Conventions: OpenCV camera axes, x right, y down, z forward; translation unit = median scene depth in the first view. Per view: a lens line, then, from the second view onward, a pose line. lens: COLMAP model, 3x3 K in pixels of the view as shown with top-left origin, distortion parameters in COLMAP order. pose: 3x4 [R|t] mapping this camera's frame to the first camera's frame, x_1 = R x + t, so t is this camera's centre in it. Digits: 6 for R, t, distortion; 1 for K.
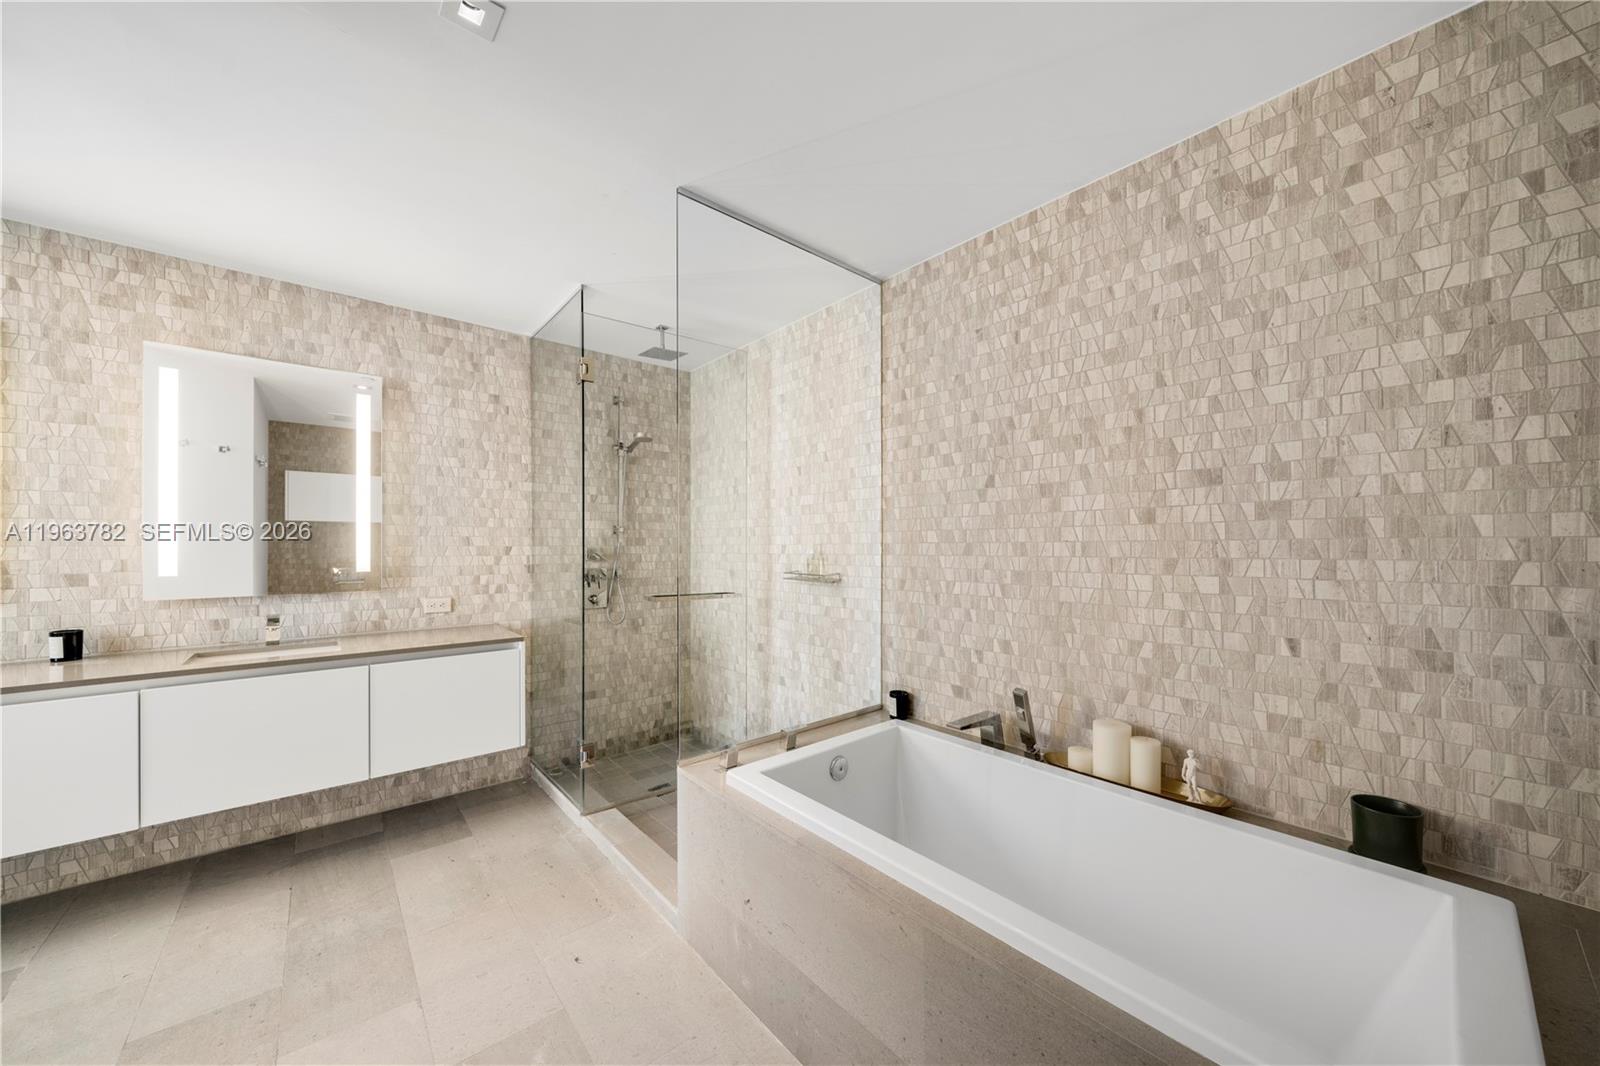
lens RADIAL K [[556.9, 0, 787.5], [0, 556.9, 546.6], [0, 0, 1]] dist [-0.002763, -0.000276]
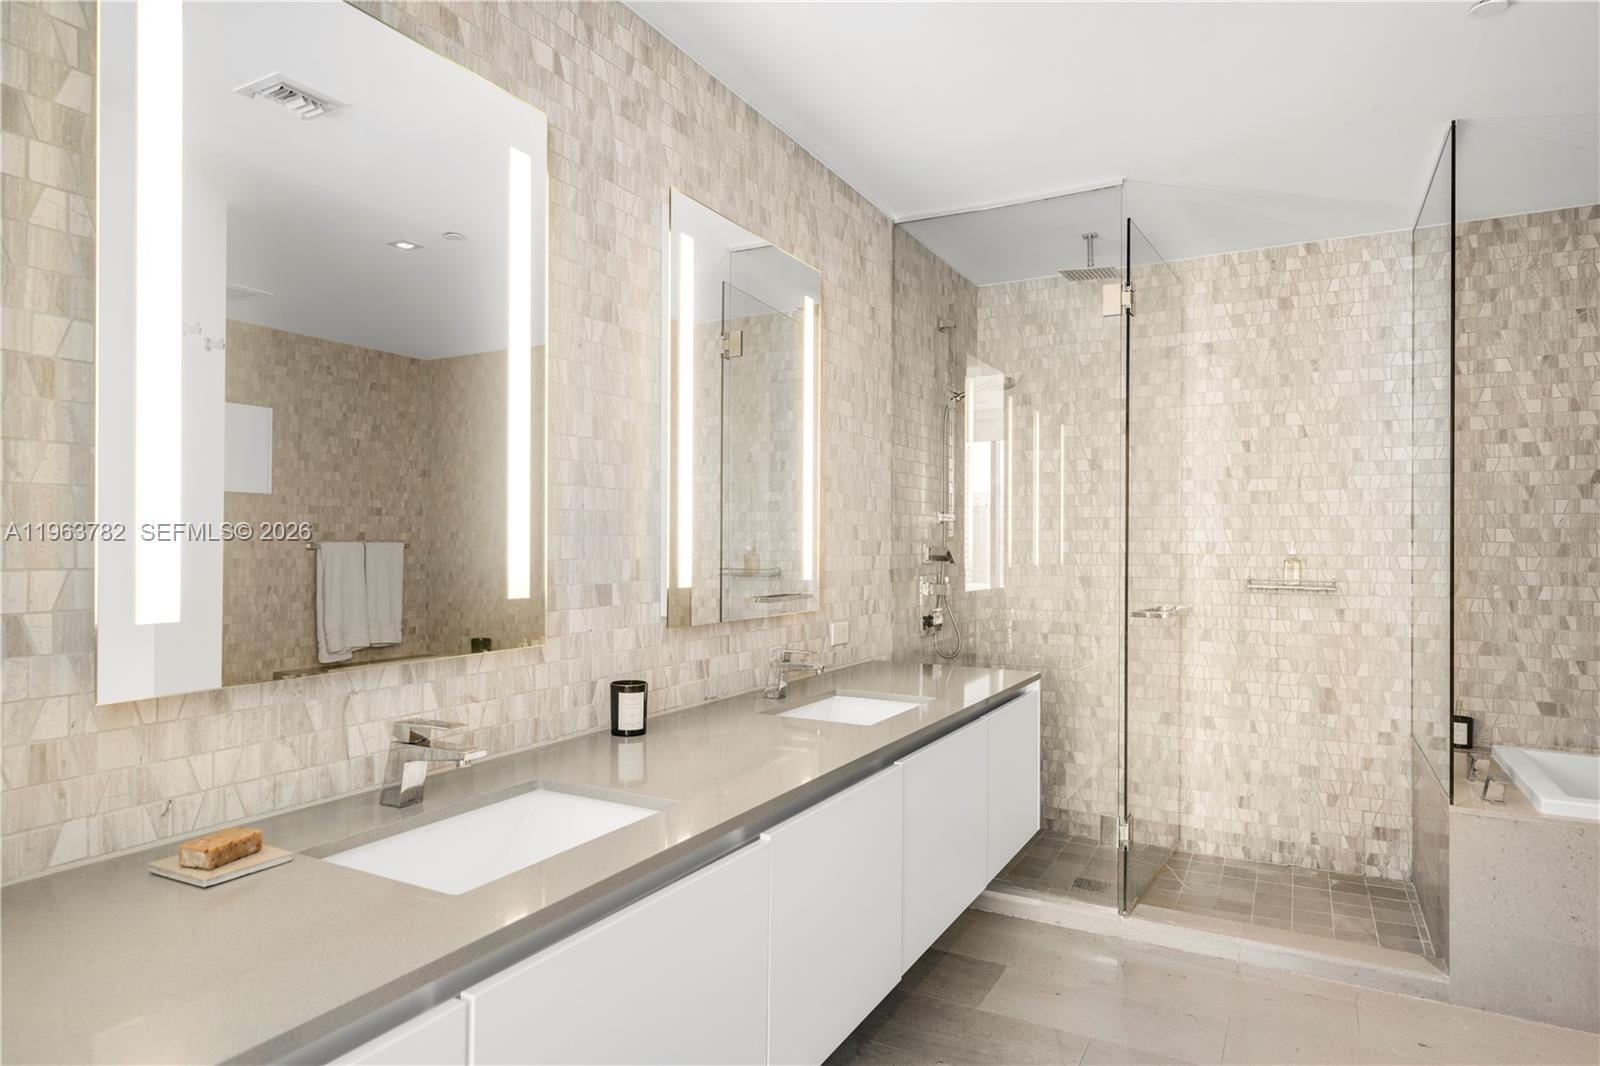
lens RADIAL K [[919.7, 0, 785.2], [0, 919.7, 541.8], [0, 0, 1]] dist [-0.001890, 0.000255]
pose [[0.936518, 0.009110, 0.350500, -1.305347], [-0.008759, 0.999958, -0.002586, 0.006018], [-0.350509, -0.000649, 0.936559, 0.043500]]
